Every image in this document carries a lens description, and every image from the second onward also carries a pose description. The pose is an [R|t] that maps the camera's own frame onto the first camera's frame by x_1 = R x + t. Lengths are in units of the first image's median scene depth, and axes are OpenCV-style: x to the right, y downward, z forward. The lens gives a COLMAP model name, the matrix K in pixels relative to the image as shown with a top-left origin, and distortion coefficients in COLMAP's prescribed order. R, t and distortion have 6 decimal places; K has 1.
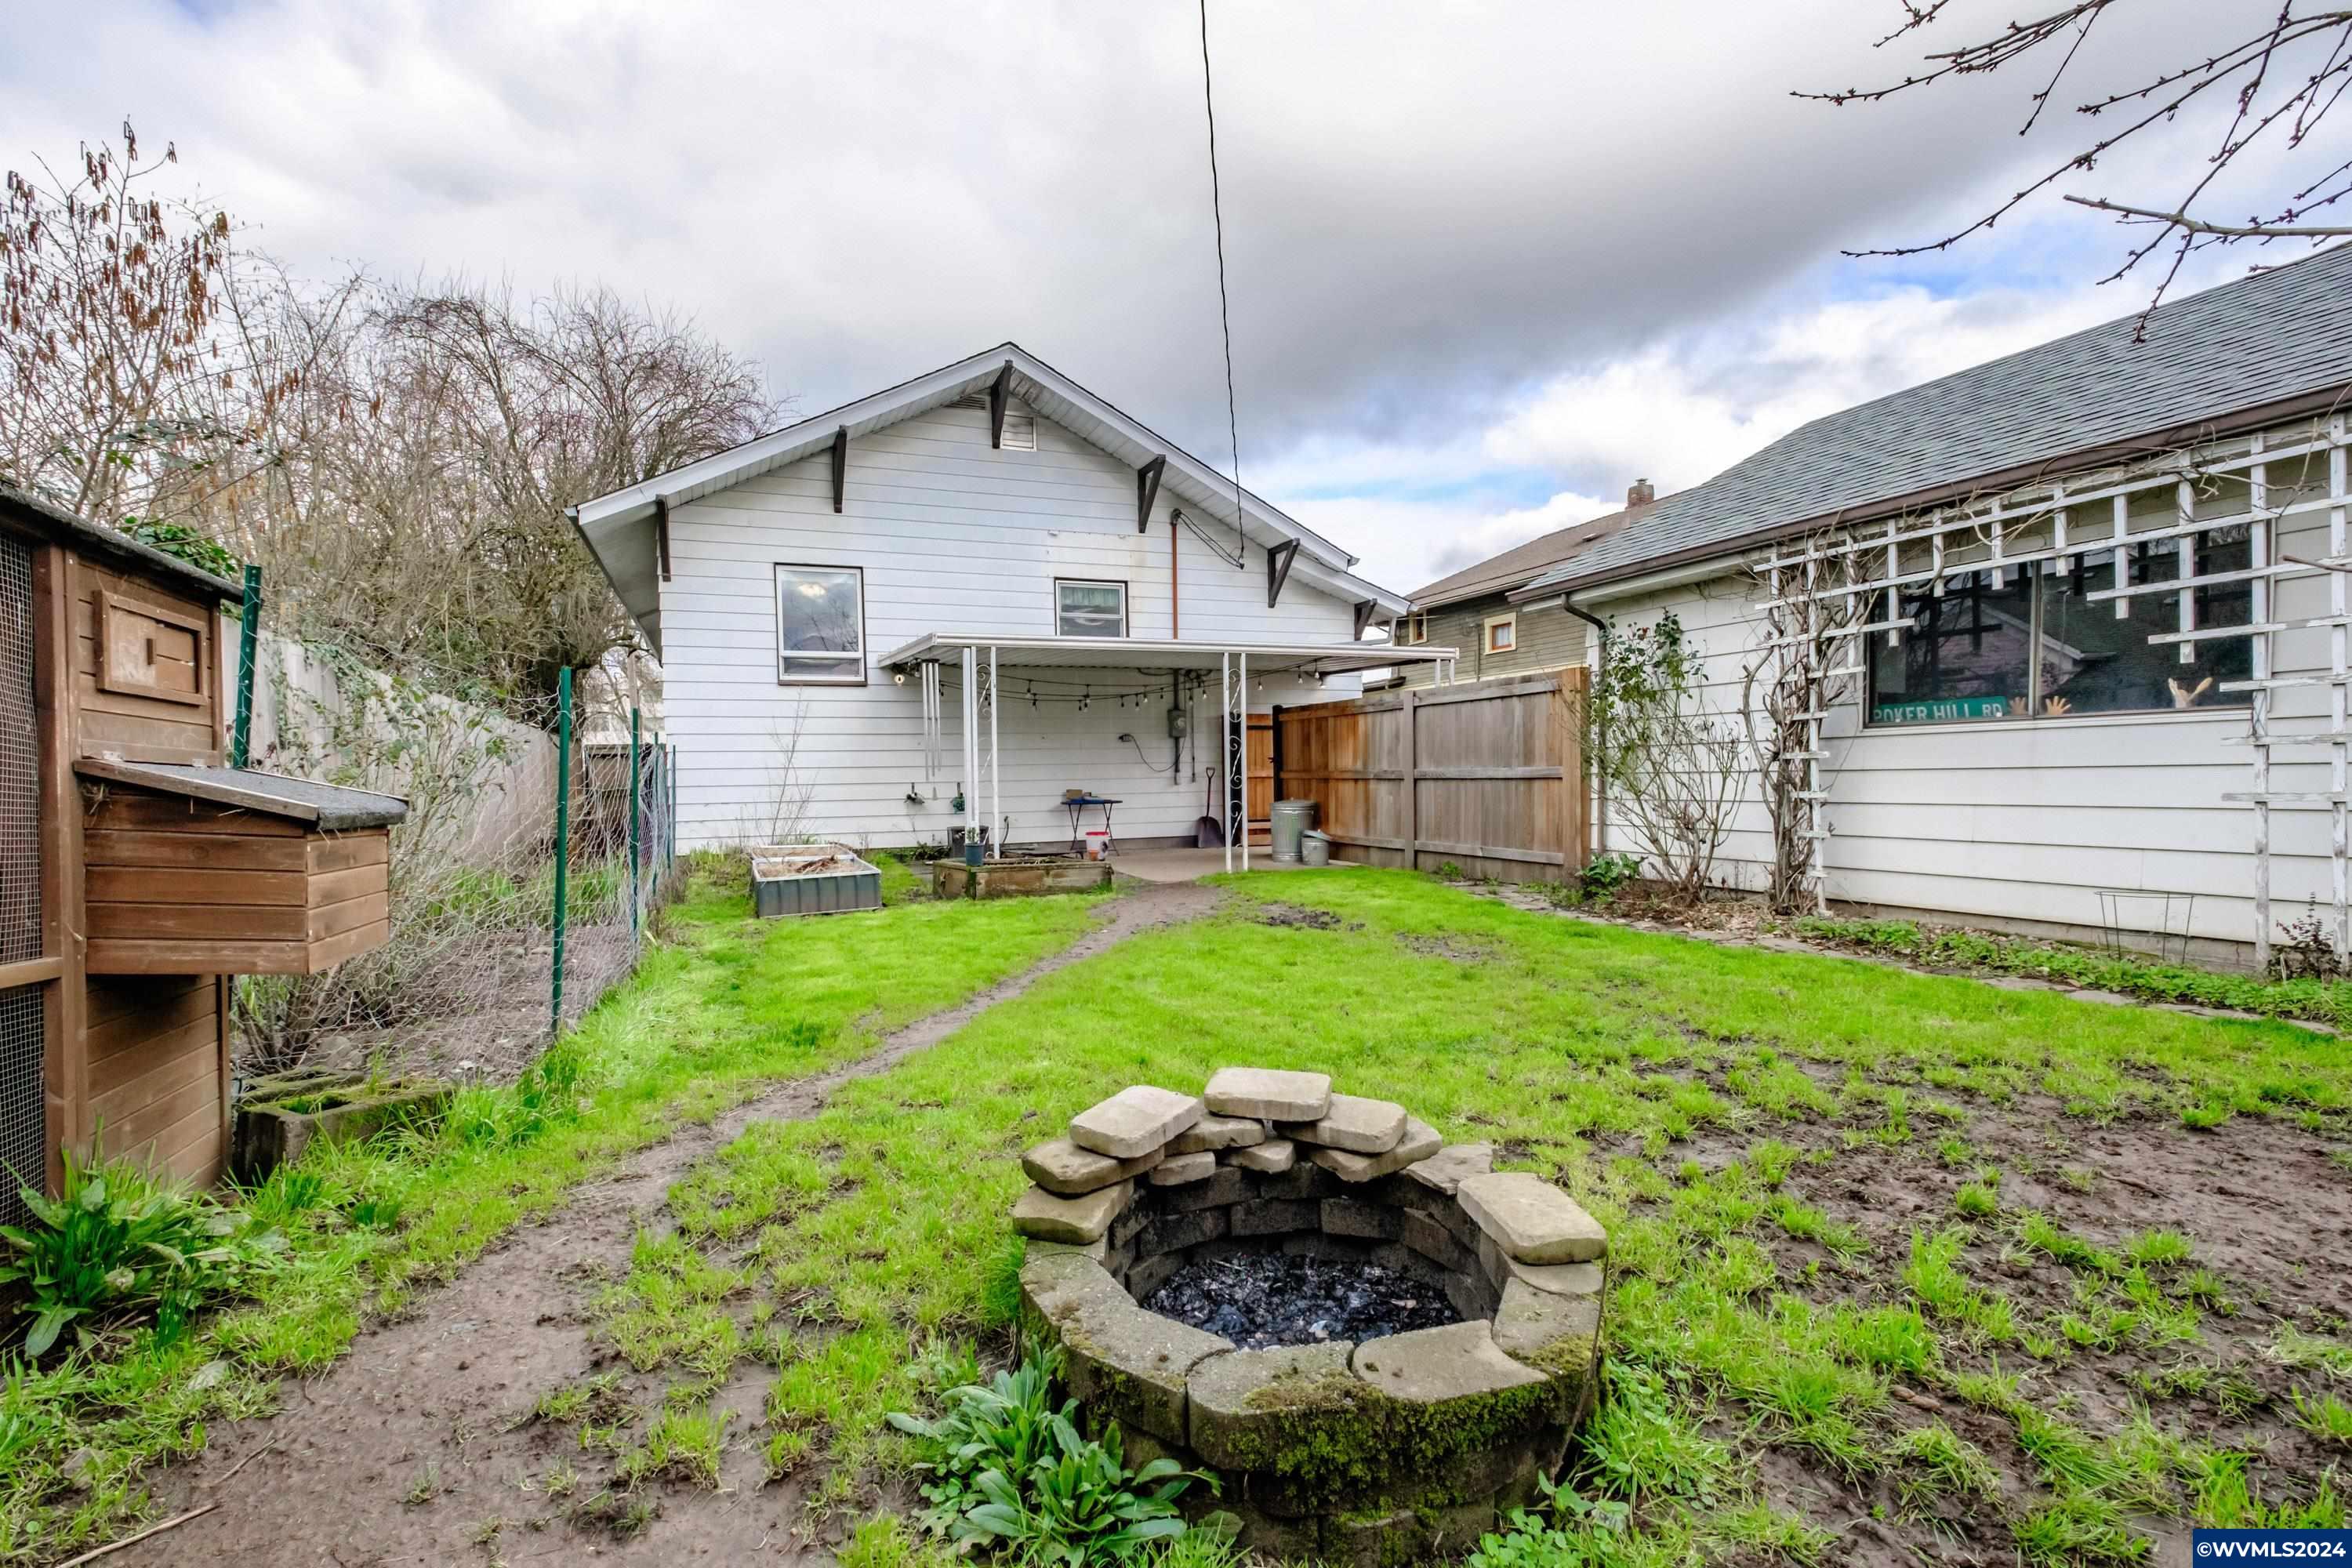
lens RADIAL K [[1052.1, 0, 1171.1], [0, 1052.1, 793.3], [0, 0, 1]] dist [-0.001189, -0.000787]
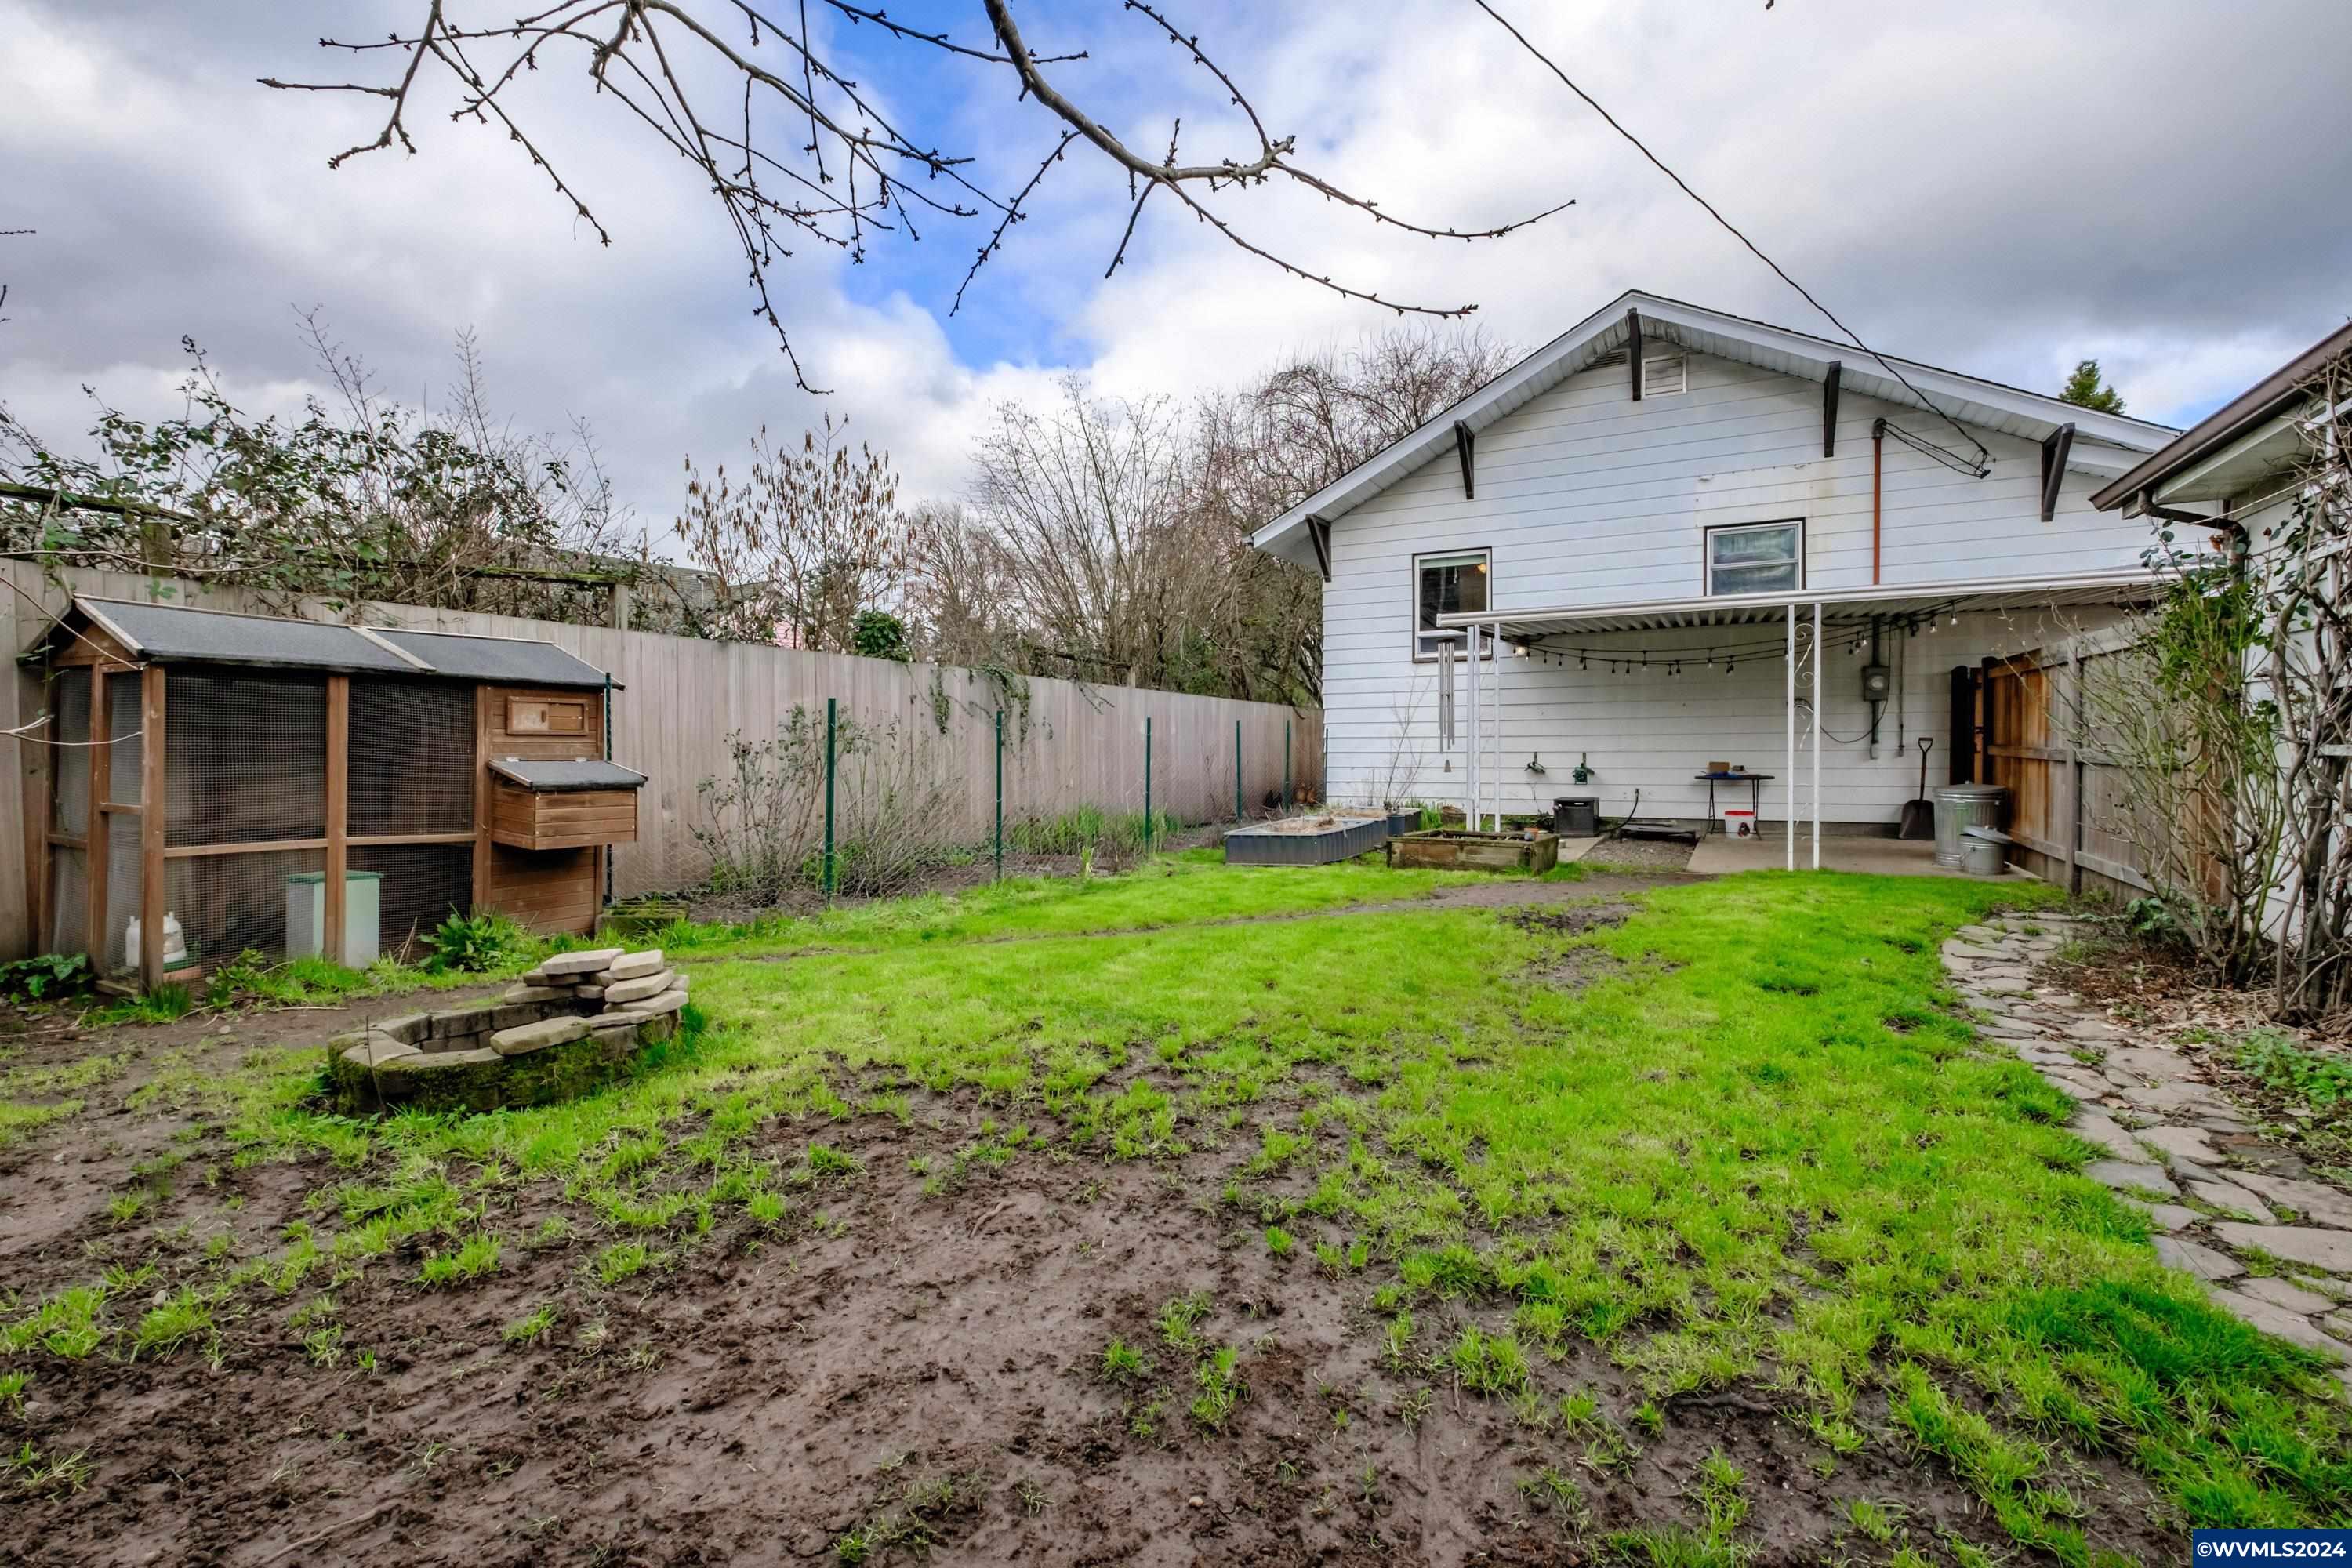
lens RADIAL K [[1052.1, 0, 1192.9], [0, 1052.1, 746.5], [0, 0, 1]] dist [-0.001189, -0.000787]
pose [[0.664014, 0.013578, -0.747597, 0.283718], [-0.015097, 0.999875, 0.004750, -0.014555], [0.747568, 0.008133, 0.664136, 0.074149]]
